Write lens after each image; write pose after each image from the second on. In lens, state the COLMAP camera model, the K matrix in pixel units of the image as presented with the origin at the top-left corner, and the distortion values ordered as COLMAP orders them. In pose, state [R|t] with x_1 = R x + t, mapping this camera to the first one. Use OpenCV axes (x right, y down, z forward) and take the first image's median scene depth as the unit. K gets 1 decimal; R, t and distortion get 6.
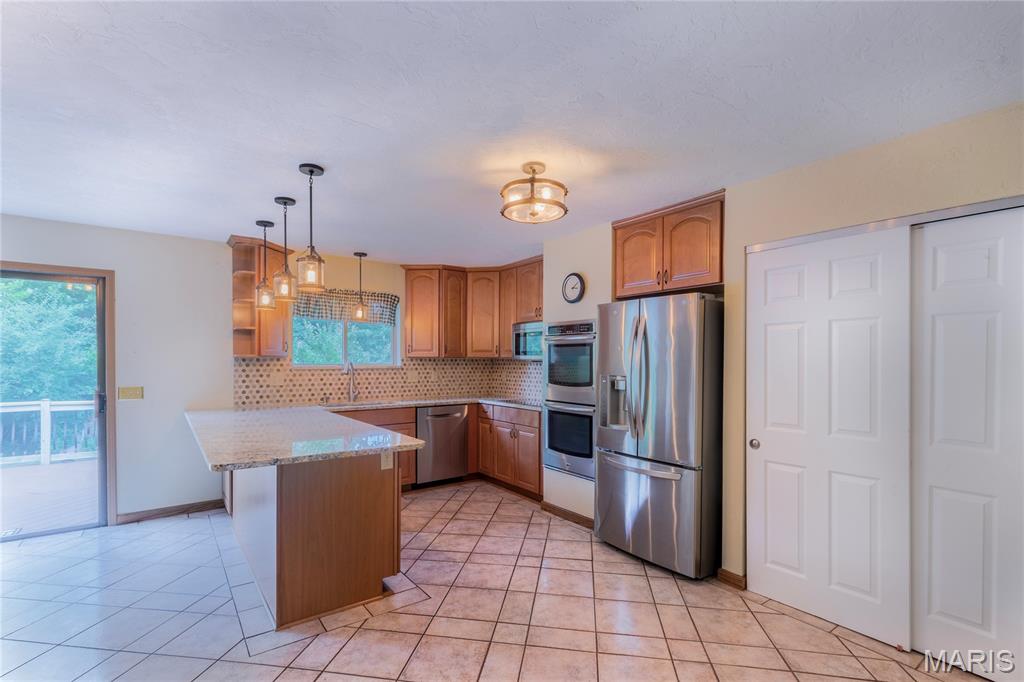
lens RADIAL K [[458.9, 0, 513.6], [0, 458.9, 369.0], [0, 0, 1]] dist [0.005695, -0.000354]
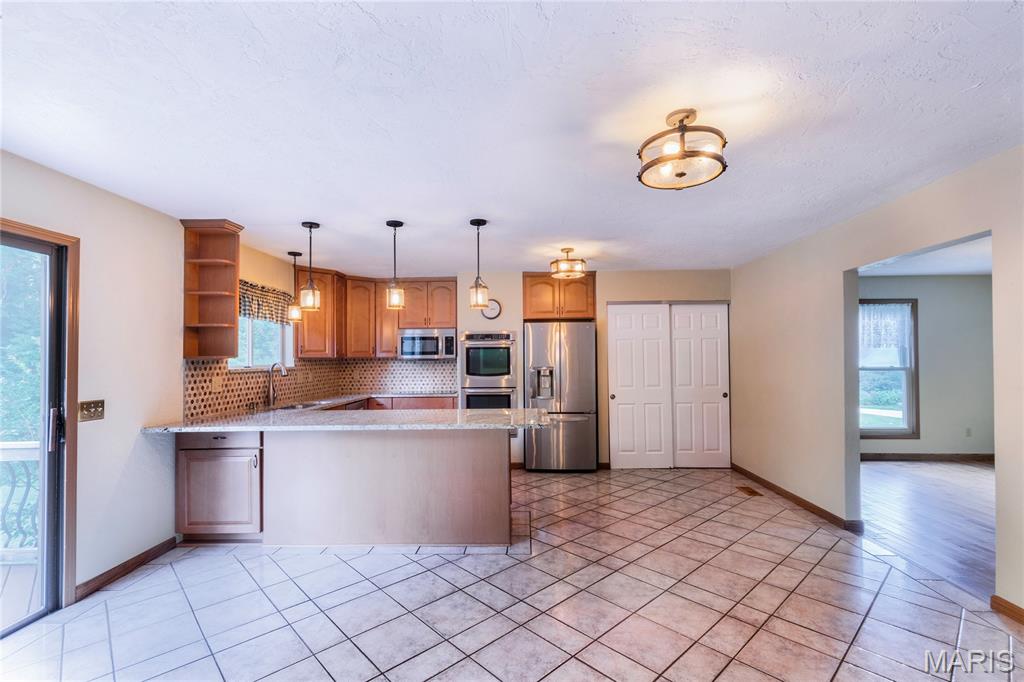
lens RADIAL K [[458.9, 0, 509.9], [0, 458.9, 347.3], [0, 0, 1]] dist [0.005695, -0.000354]
pose [[0.630316, 0.006741, 0.776310, -0.822176], [0.028103, 0.999109, -0.031493, -0.005273], [-0.775830, 0.041667, 0.629565, 0.027062]]
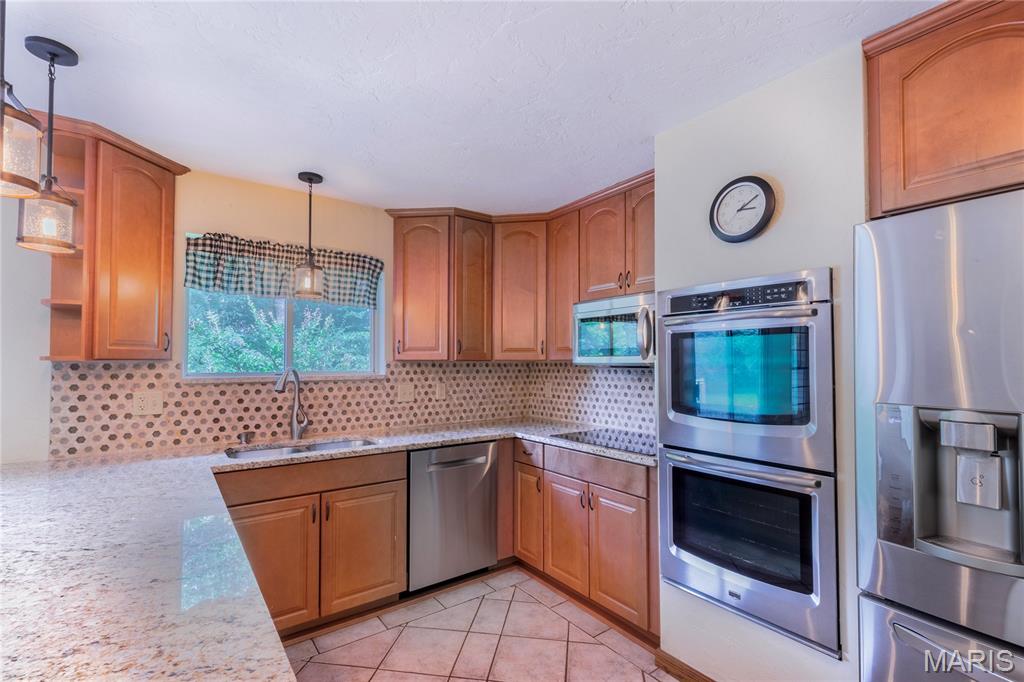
lens RADIAL K [[458.9, 0, 514.2], [0, 458.9, 352.7], [0, 0, 1]] dist [0.005695, -0.000354]
pose [[0.999978, -0.004131, -0.005097, -0.083986], [0.003912, 0.999103, -0.042164, -0.011404], [0.005267, 0.042143, 0.999098, 0.455365]]
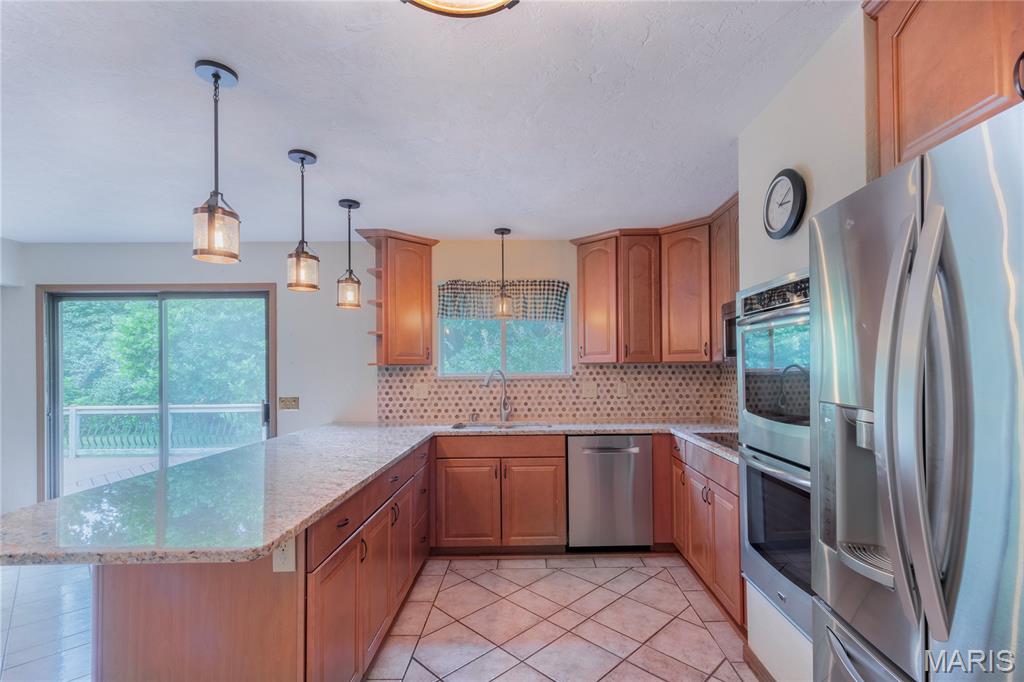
lens RADIAL K [[458.9, 0, 539.3], [0, 458.9, 362.0], [0, 0, 1]] dist [0.005695, -0.000354]
pose [[0.813612, -0.017088, -0.581156, 0.164677], [-0.000183, 0.999560, -0.029648, -0.006967], [0.581408, 0.024228, 0.813252, 0.418833]]
